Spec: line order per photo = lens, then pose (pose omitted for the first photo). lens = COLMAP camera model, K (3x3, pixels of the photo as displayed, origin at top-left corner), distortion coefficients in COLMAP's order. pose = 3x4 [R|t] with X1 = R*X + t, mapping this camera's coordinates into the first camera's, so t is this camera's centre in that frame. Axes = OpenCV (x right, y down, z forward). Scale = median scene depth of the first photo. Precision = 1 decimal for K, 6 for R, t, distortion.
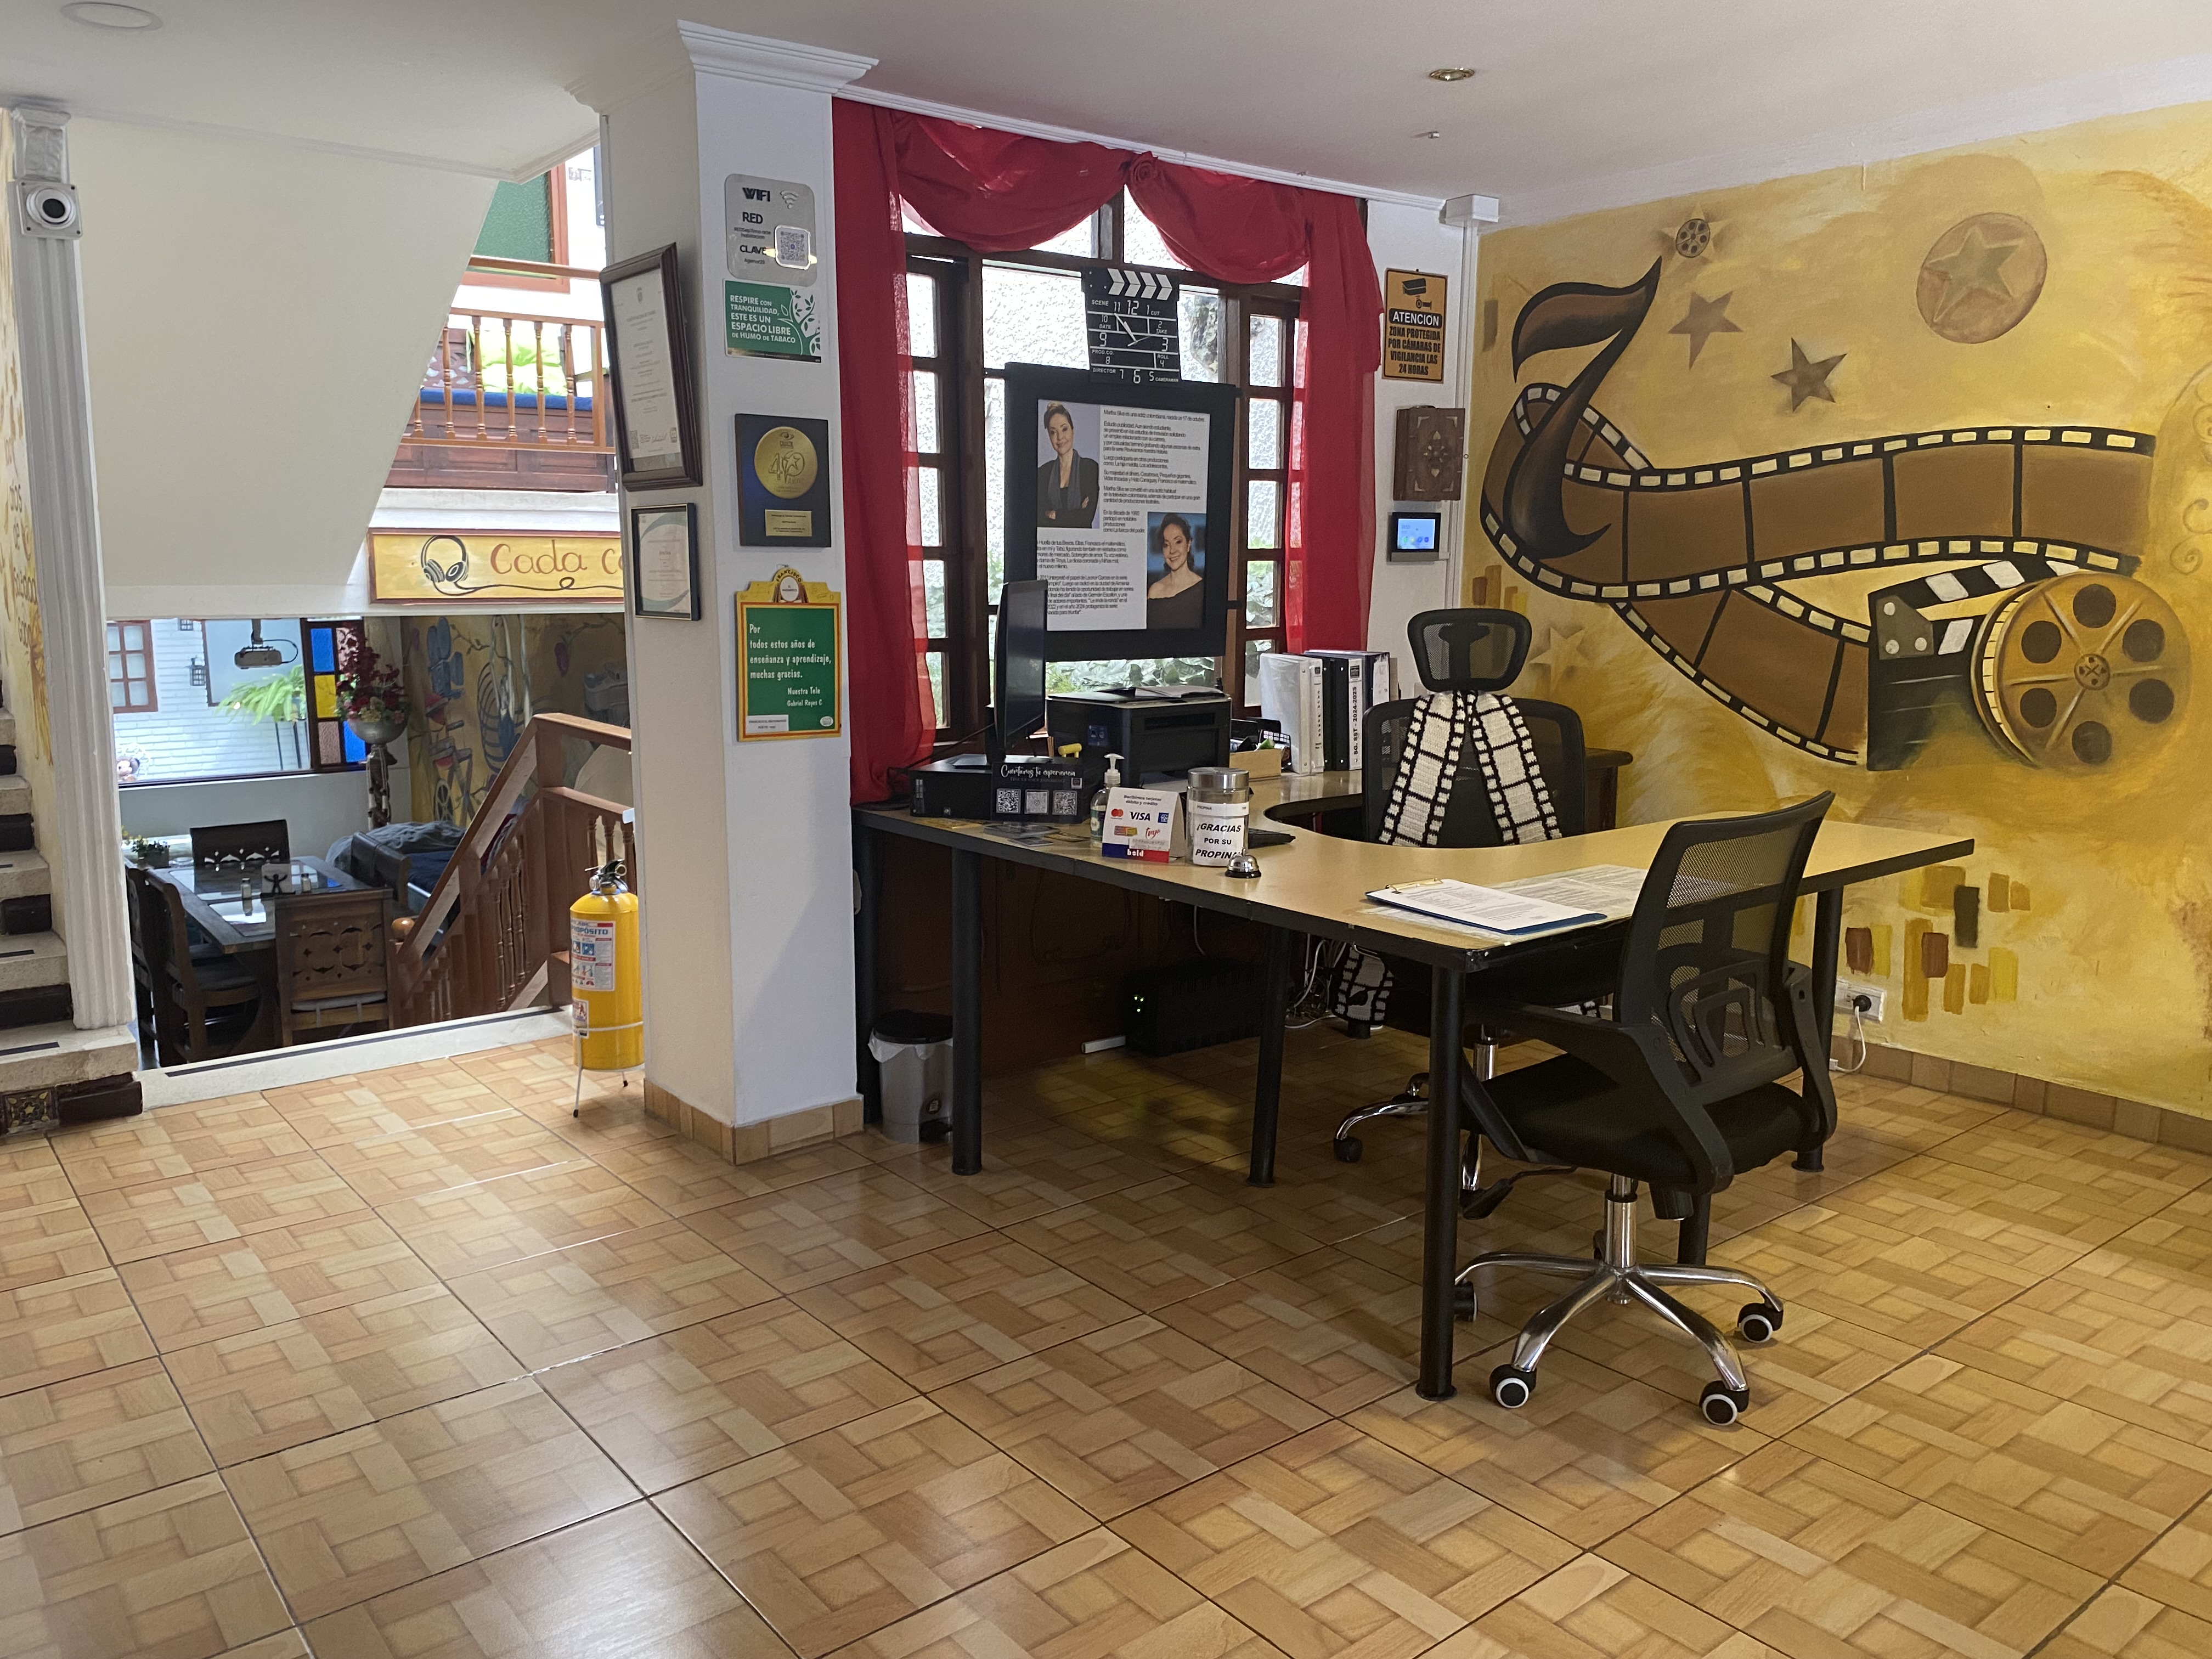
lens RADIAL K [[1679.7, 0, 1106.0], [0, 1679.7, 829.5], [0, 0, 1]] dist [0.001500, -0.012543]
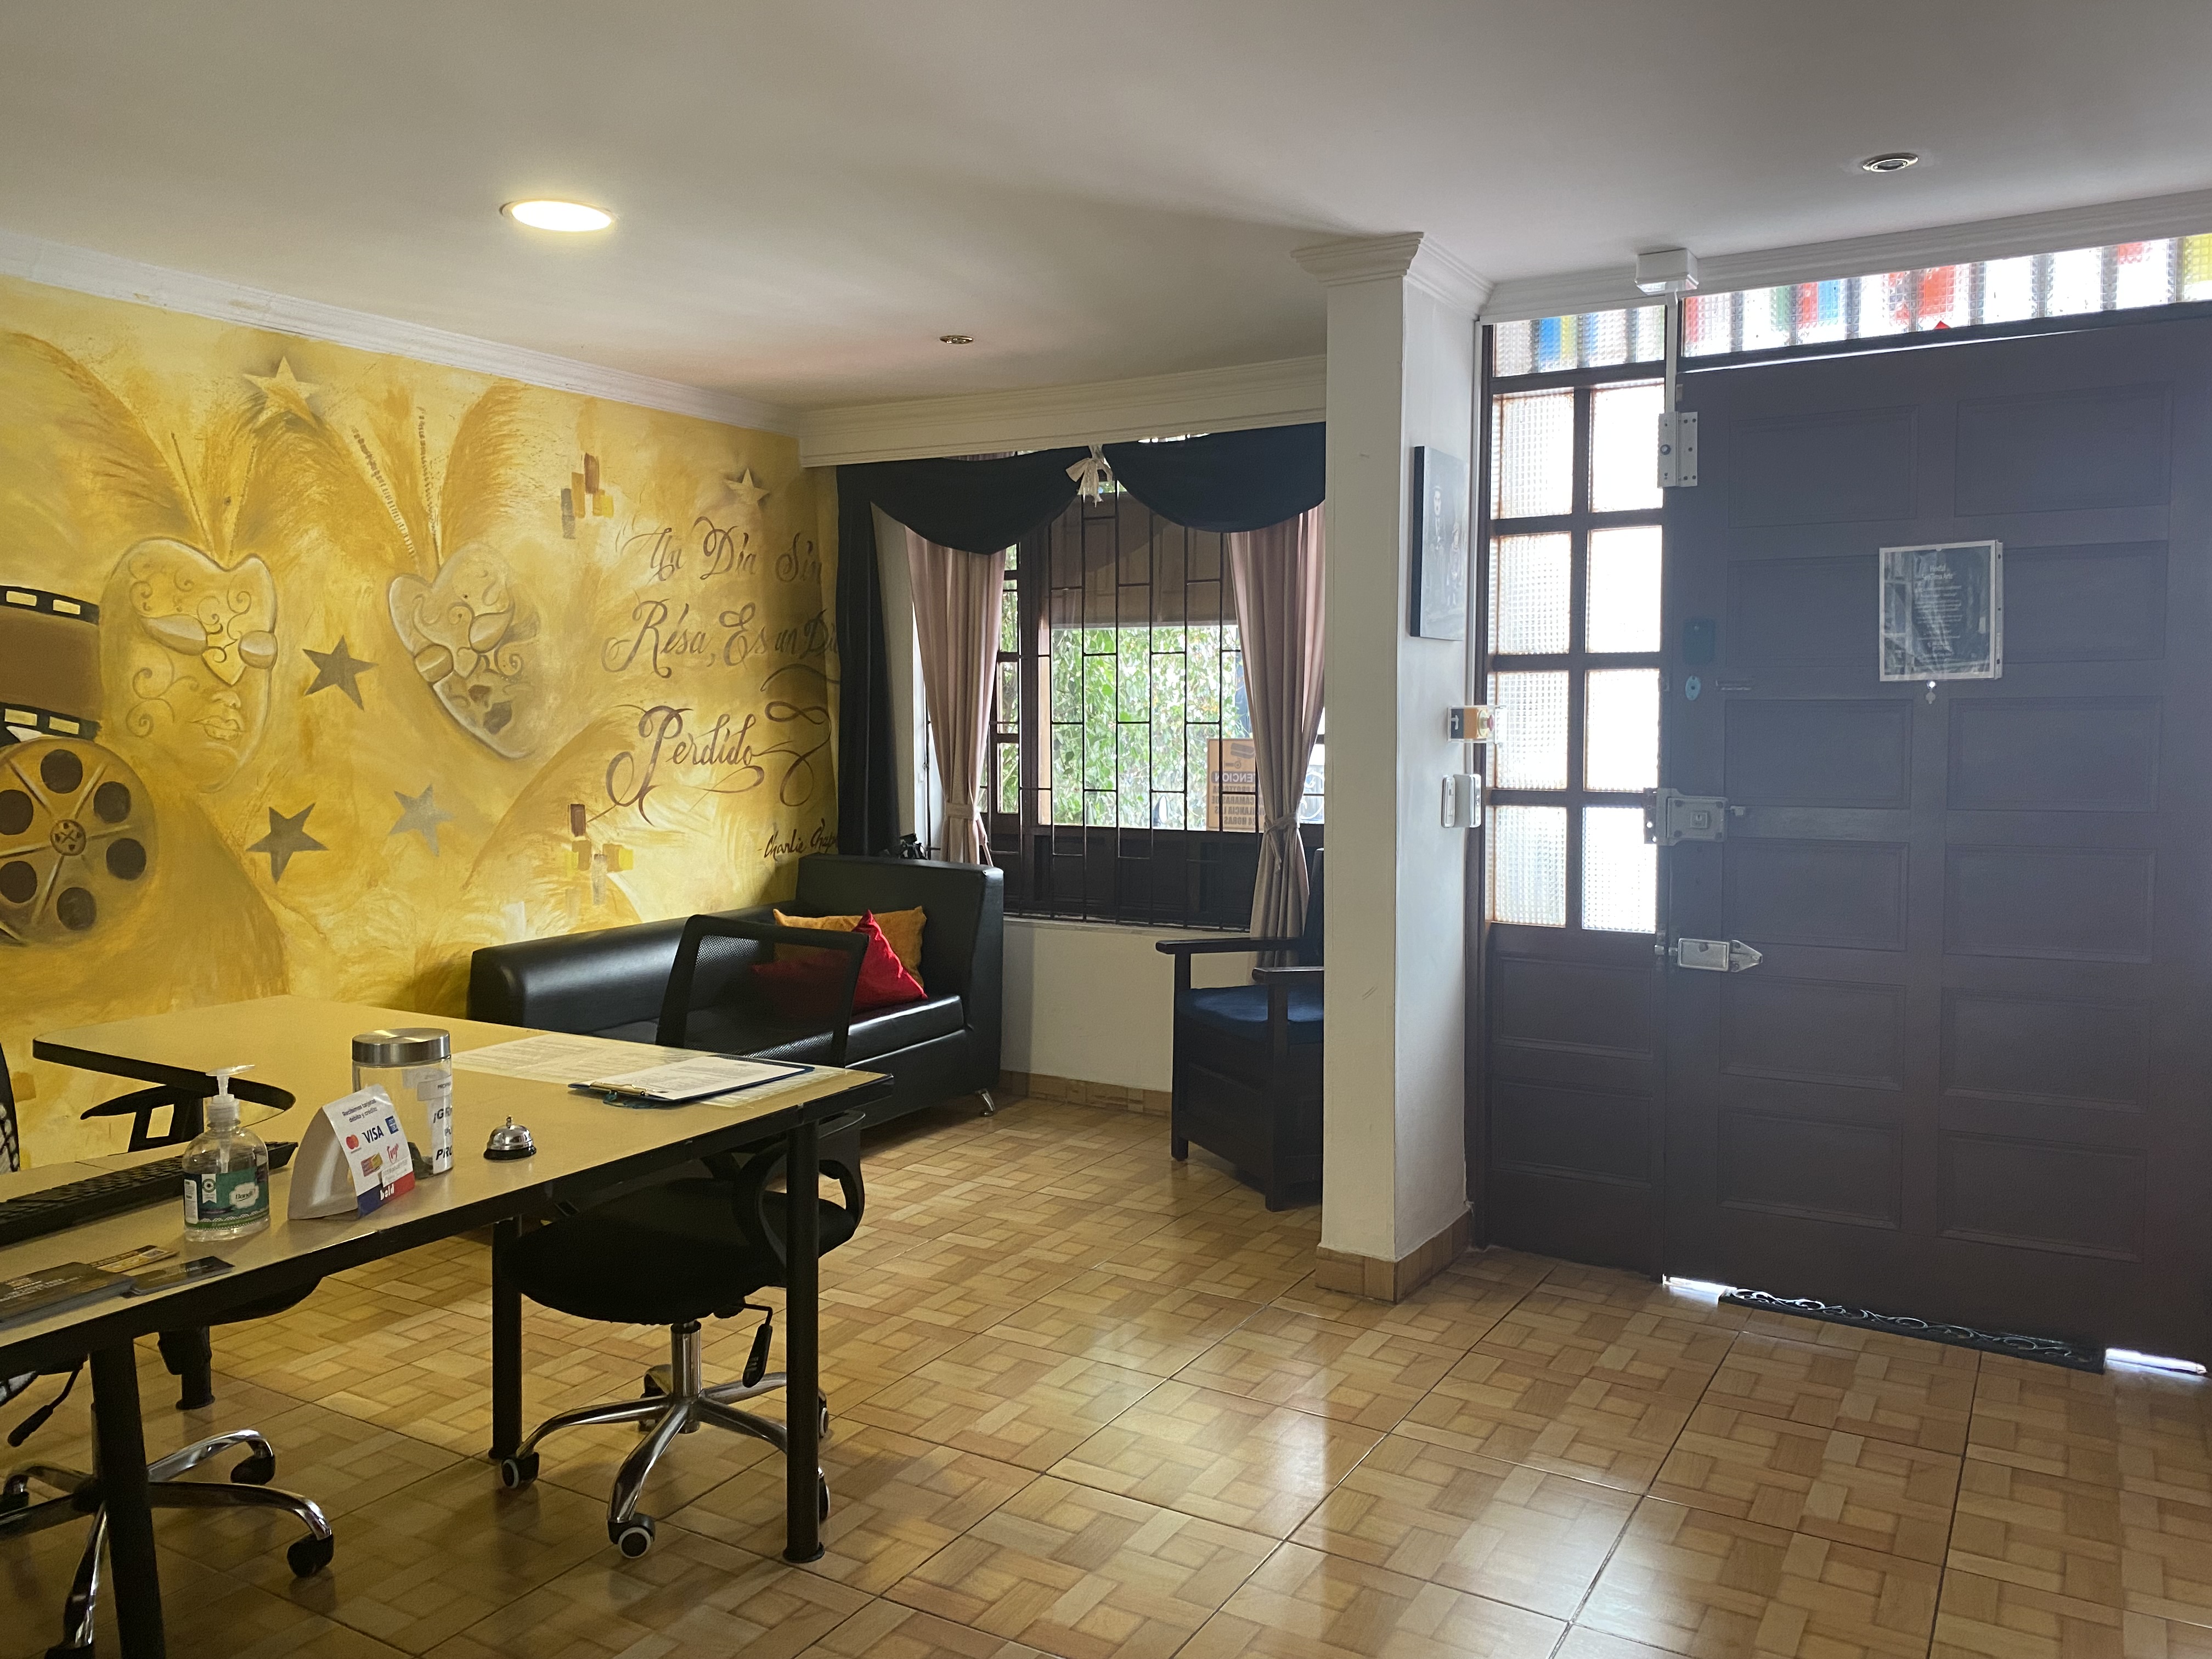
lens RADIAL K [[1679.7, 0, 1106.0], [0, 1679.7, 829.5], [0, 0, 1]] dist [0.001500, -0.012543]
pose [[-0.359393, -0.063645, 0.931013, -0.561125], [0.150345, 0.980690, 0.125078, -0.134377], [-0.920996, 0.184925, -0.342884, 0.801948]]
